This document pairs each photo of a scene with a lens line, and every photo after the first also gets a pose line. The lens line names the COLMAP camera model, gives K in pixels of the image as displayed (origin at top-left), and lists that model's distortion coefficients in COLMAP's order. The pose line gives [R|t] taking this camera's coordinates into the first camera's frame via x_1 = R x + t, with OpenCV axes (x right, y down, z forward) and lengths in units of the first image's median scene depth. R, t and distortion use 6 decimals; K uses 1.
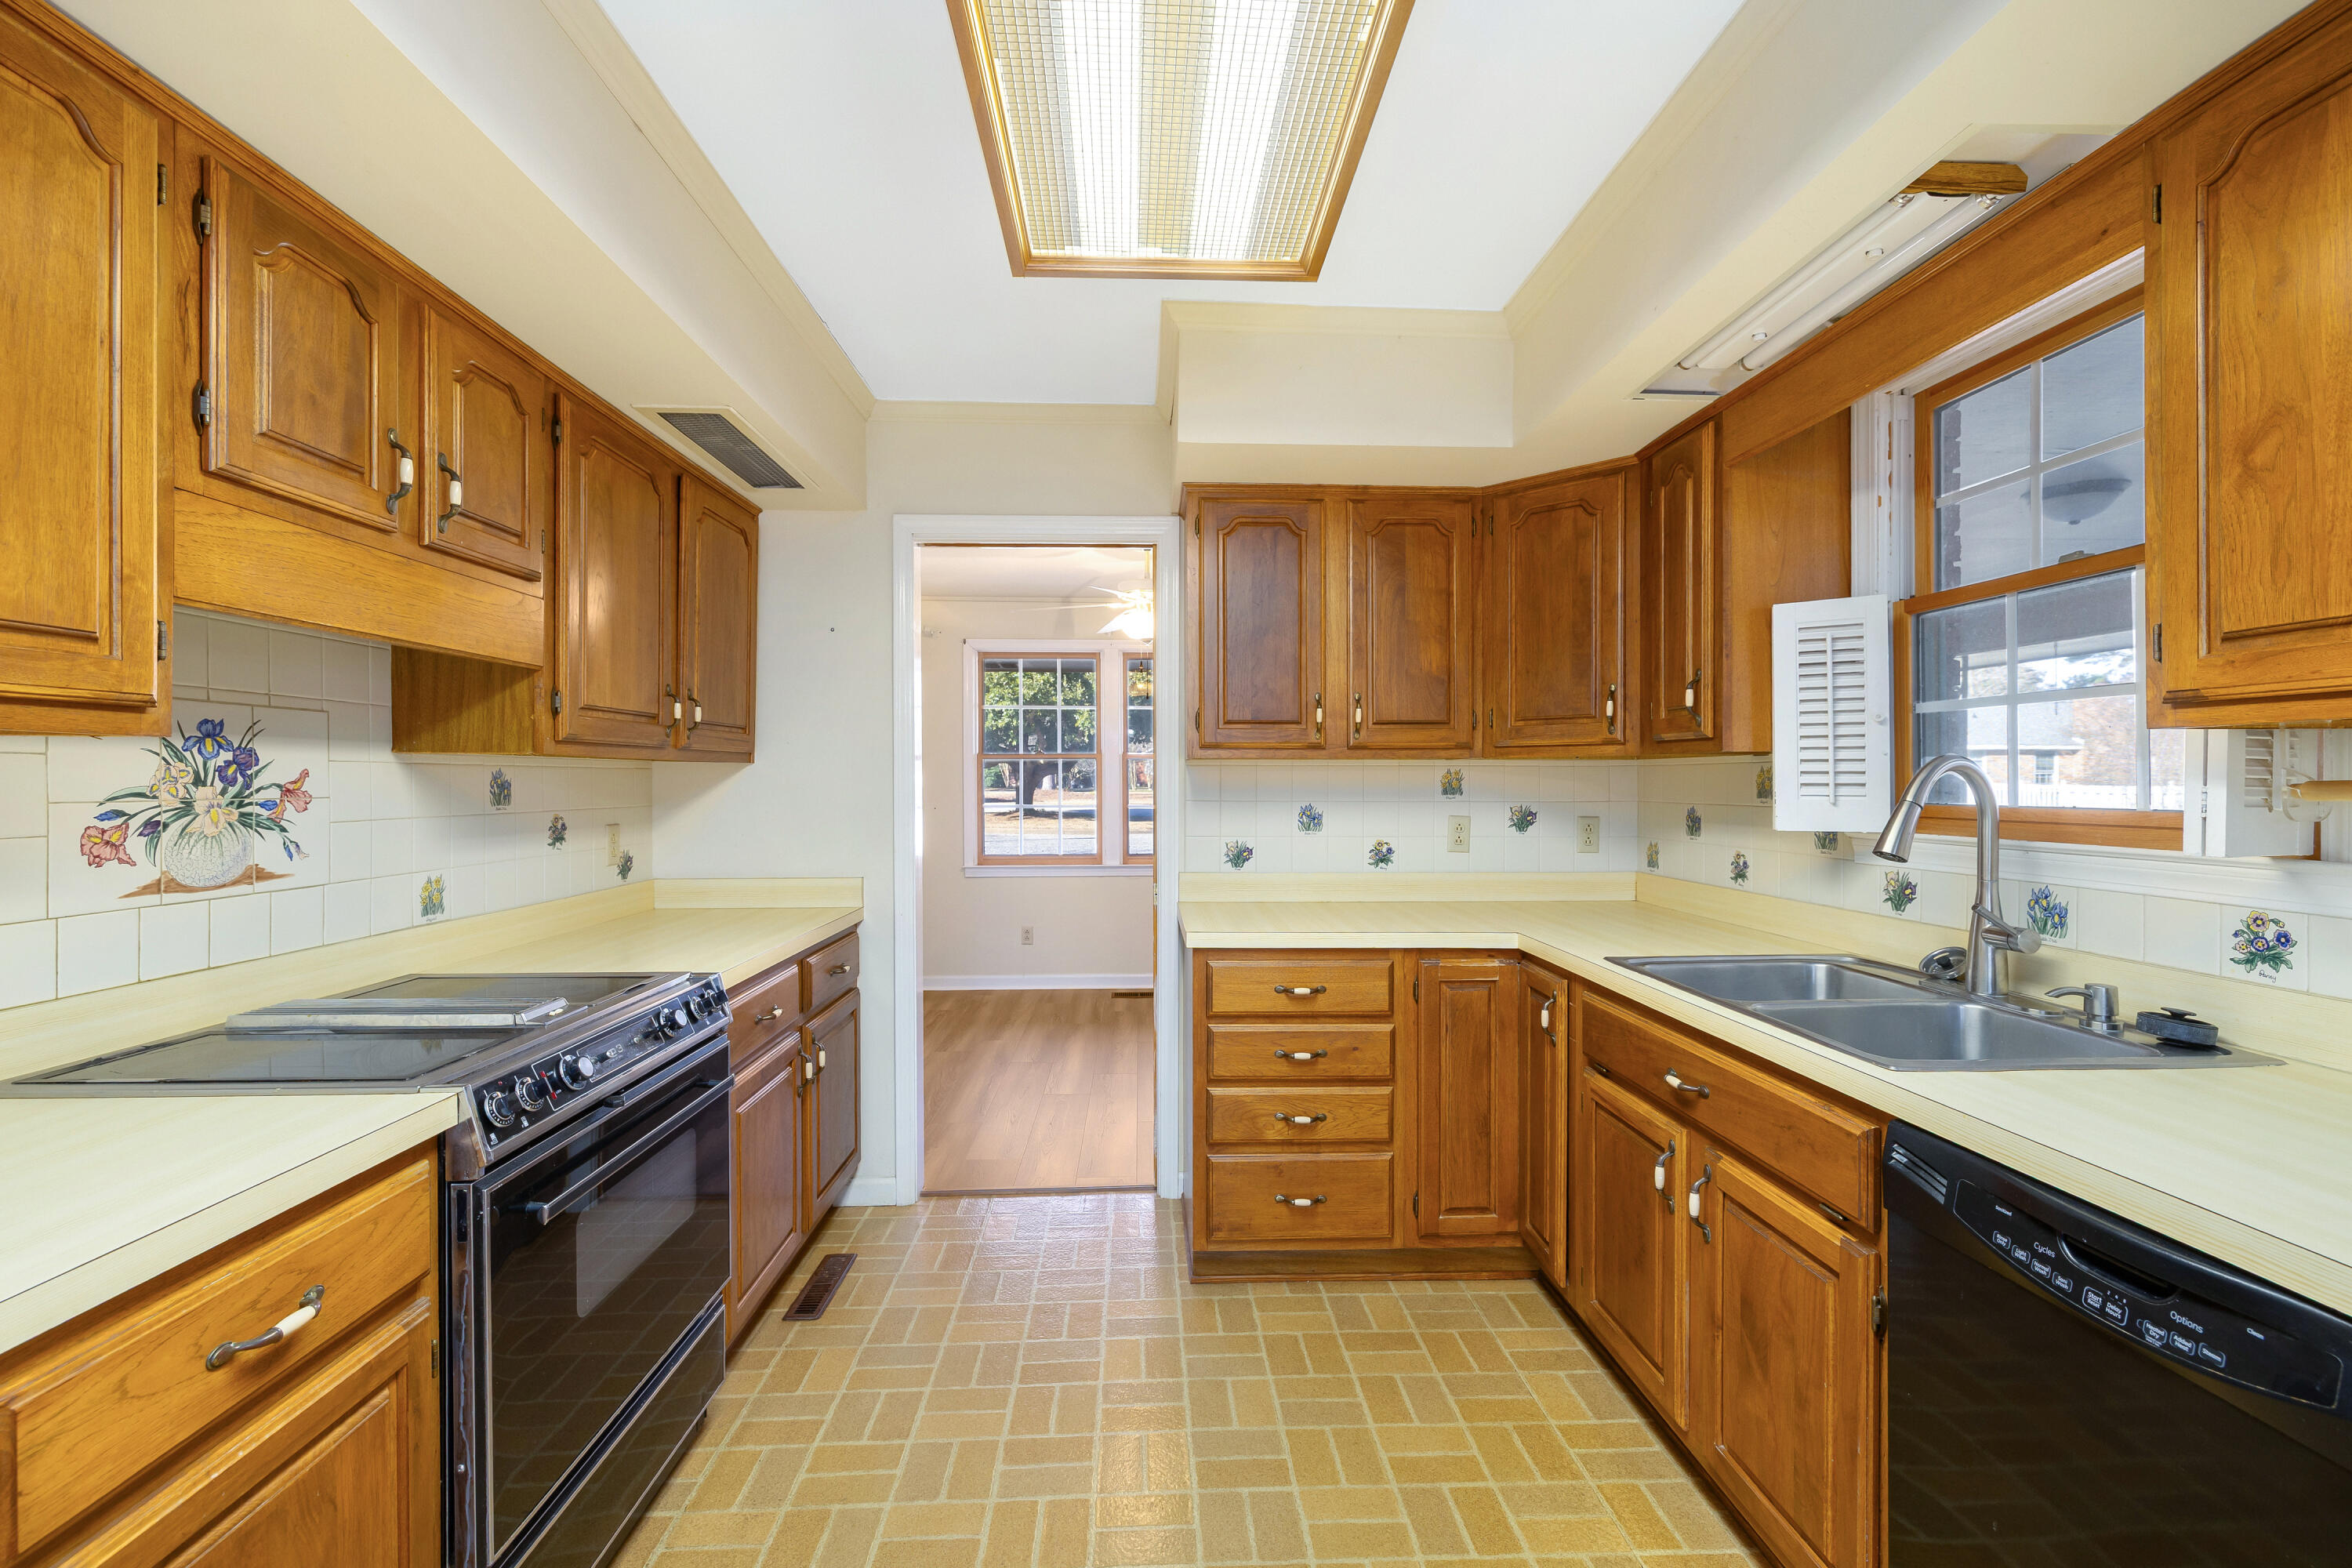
lens RADIAL K [[1066.4, 0, 1172.8], [0, 1066.4, 778.2], [0, 0, 1]] dist [-0.004229, 0.003125]
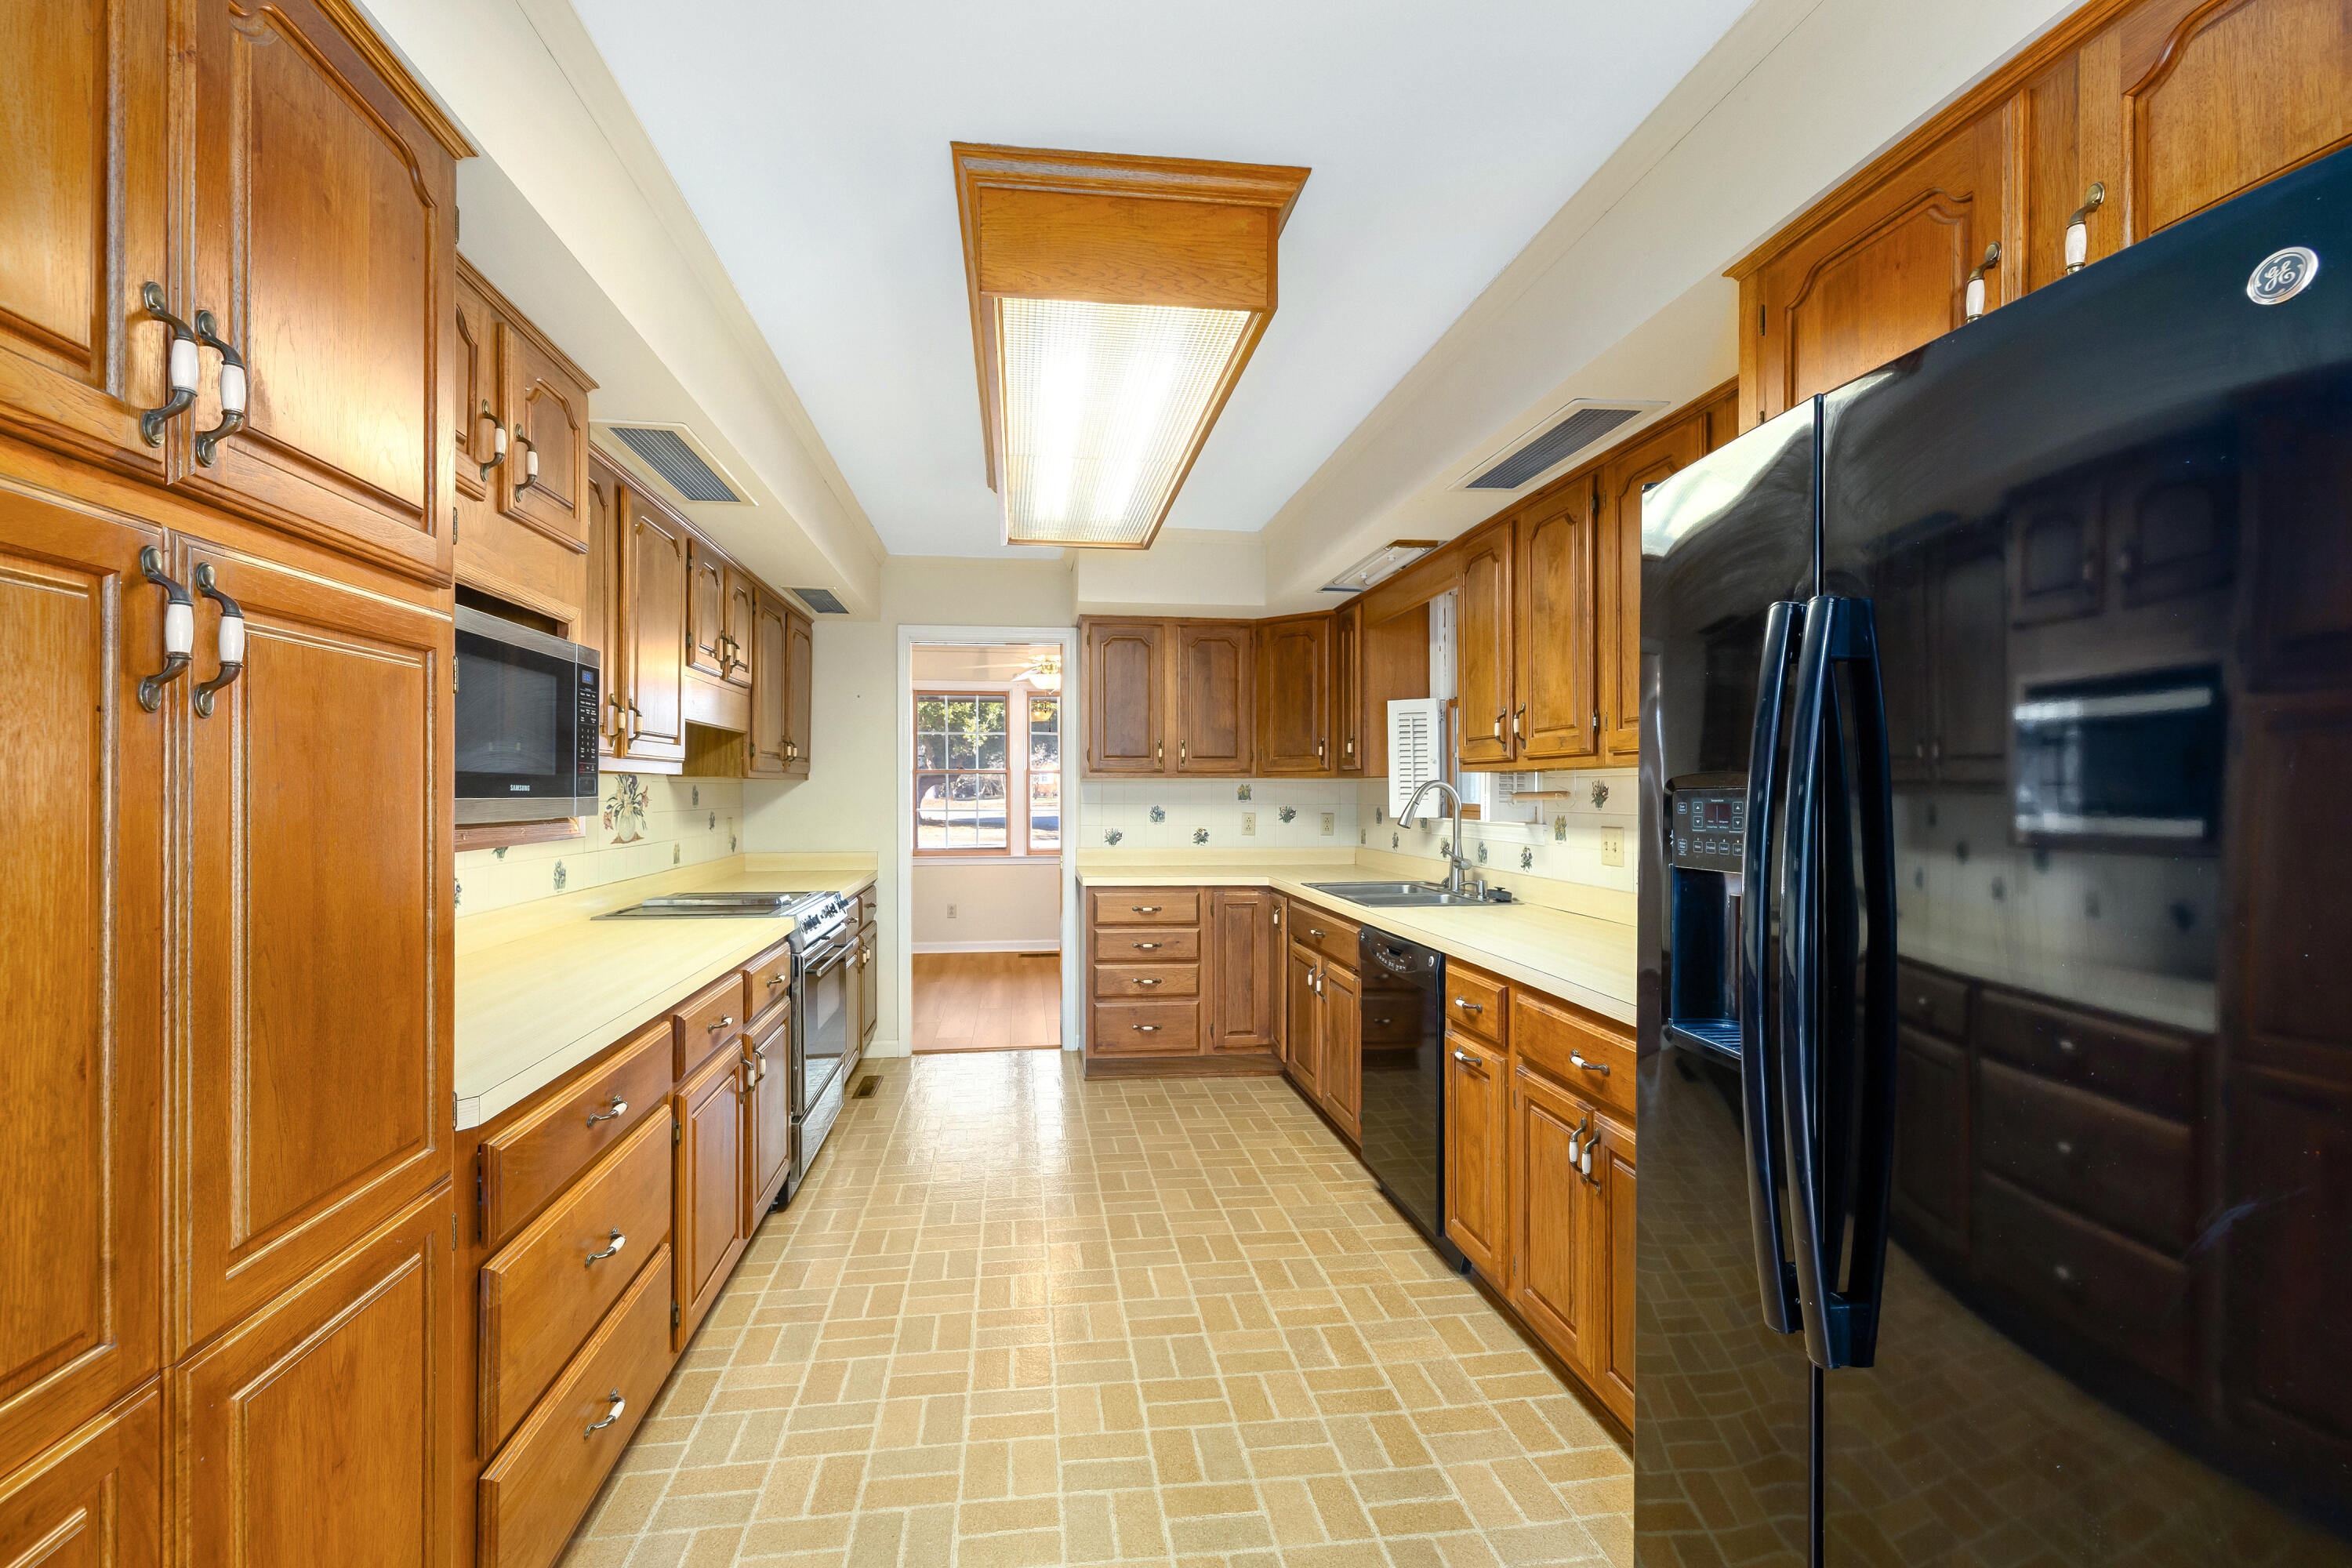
lens RADIAL K [[1066.4, 0, 1166.6], [0, 1066.4, 782.5], [0, 0, 1]] dist [-0.004229, 0.003125]
pose [[0.994586, 0.000991, 0.103908, -0.030290], [-0.000526, 0.999990, -0.004499, -0.004025], [-0.103912, 0.004420, 0.994577, -0.719814]]
